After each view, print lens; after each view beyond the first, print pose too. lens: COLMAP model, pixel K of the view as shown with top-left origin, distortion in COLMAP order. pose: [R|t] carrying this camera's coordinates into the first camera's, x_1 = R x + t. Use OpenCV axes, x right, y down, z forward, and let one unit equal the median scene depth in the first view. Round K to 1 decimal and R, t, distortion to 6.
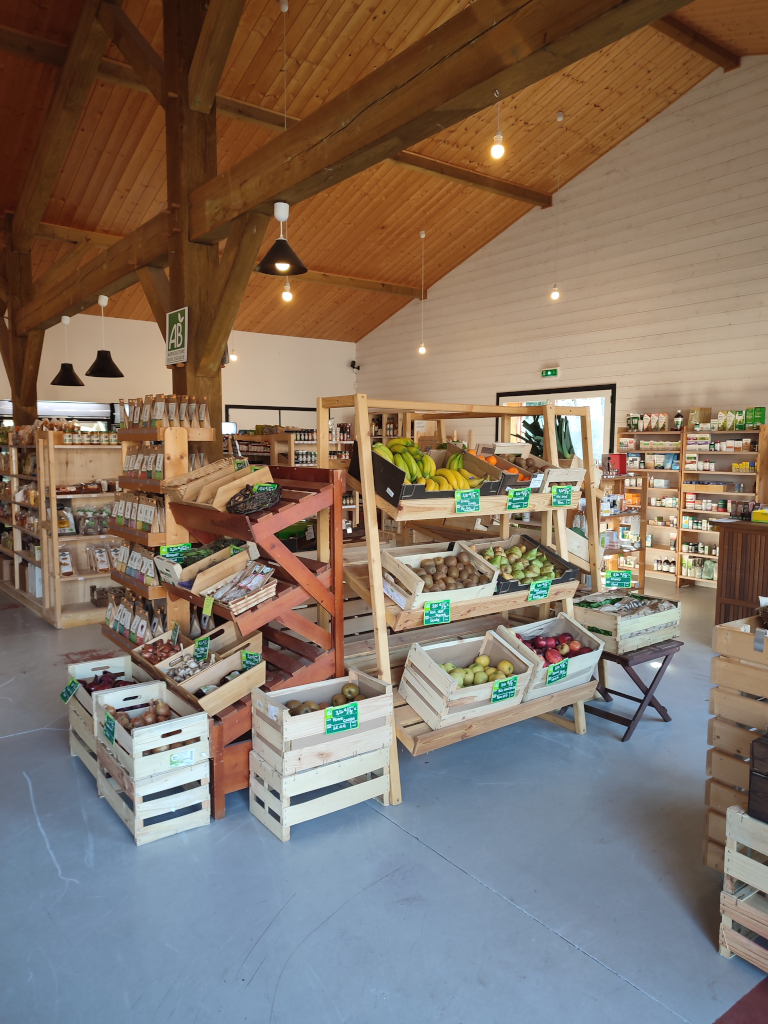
lens RADIAL K [[732.9, 0, 384.0], [0, 732.9, 512.0], [0, 0, 1]] dist [0.044711, -0.052267]
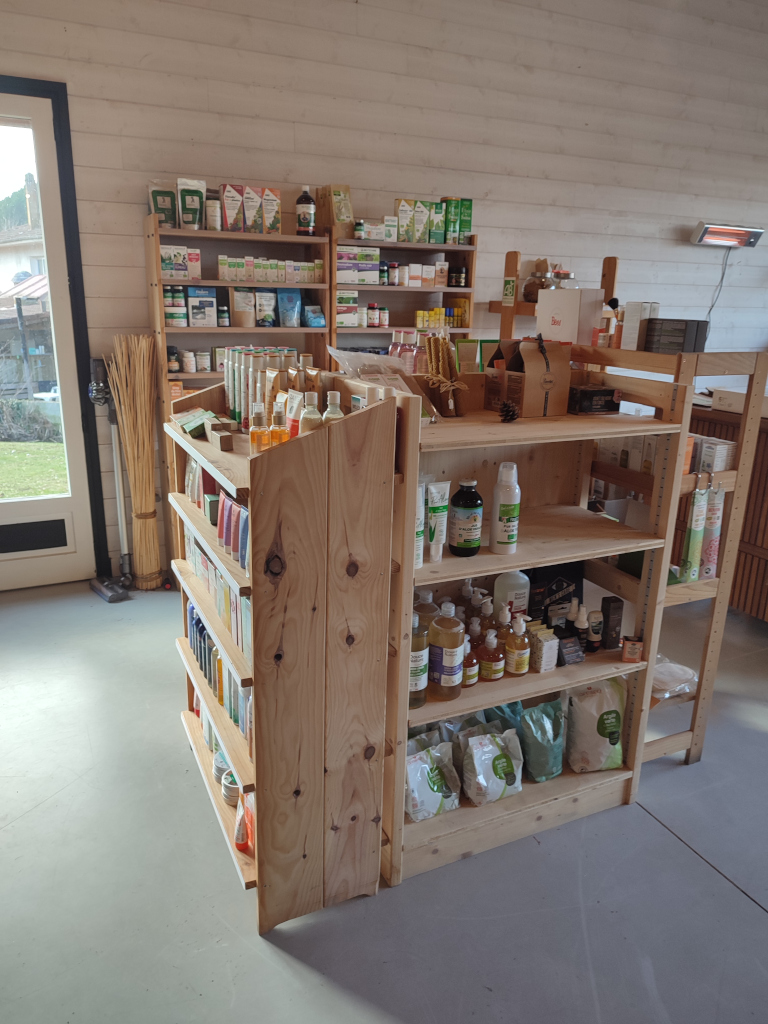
lens RADIAL K [[732.9, 0, 384.0], [0, 732.9, 512.0], [0, 0, 1]] dist [0.044711, -0.052267]
pose [[0.199432, -0.277492, 0.939800, -0.054326], [0.069188, 0.960660, 0.268970, -0.065893], [-0.977466, 0.011382, 0.210785, 0.851097]]
